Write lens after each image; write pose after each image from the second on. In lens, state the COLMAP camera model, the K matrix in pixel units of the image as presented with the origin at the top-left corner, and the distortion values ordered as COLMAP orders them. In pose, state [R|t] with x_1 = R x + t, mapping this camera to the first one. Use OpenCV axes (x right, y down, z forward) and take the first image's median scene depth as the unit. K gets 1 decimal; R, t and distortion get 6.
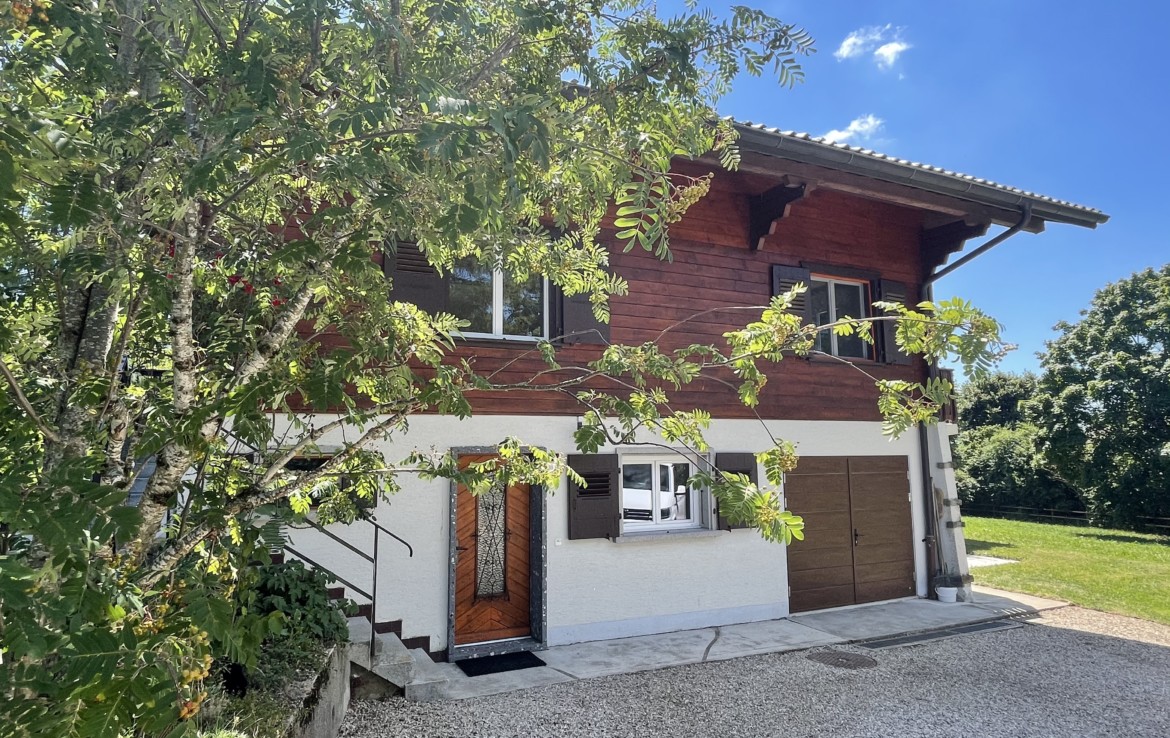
lens RADIAL K [[701.8, 0, 604.8], [0, 701.8, 372.7], [0, 0, 1]] dist [-0.002045, 0.000692]
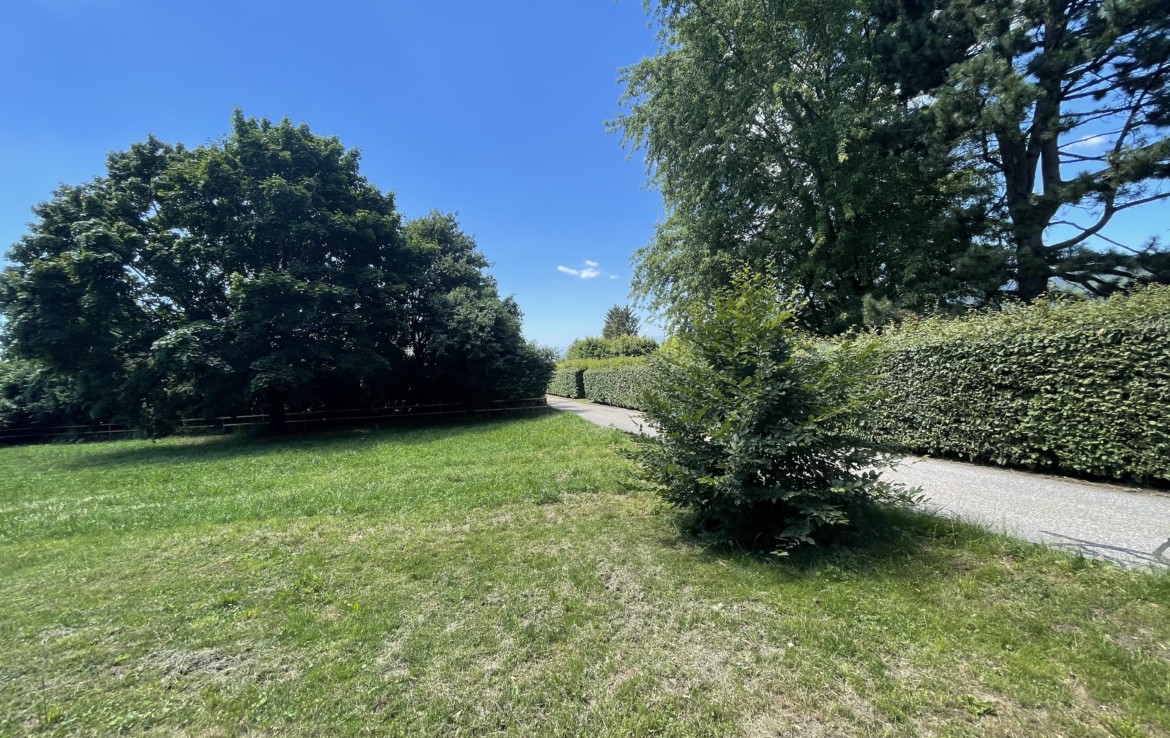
lens RADIAL K [[468.3, 0, 579.4], [0, 468.3, 368.2], [0, 0, 1]] dist [0.002556, -0.002031]
pose [[0.351862, -0.050576, 0.934685, 1.515662], [-0.054876, 0.995707, 0.074537, 0.236705], [-0.934442, -0.077518, 0.347576, 1.199053]]
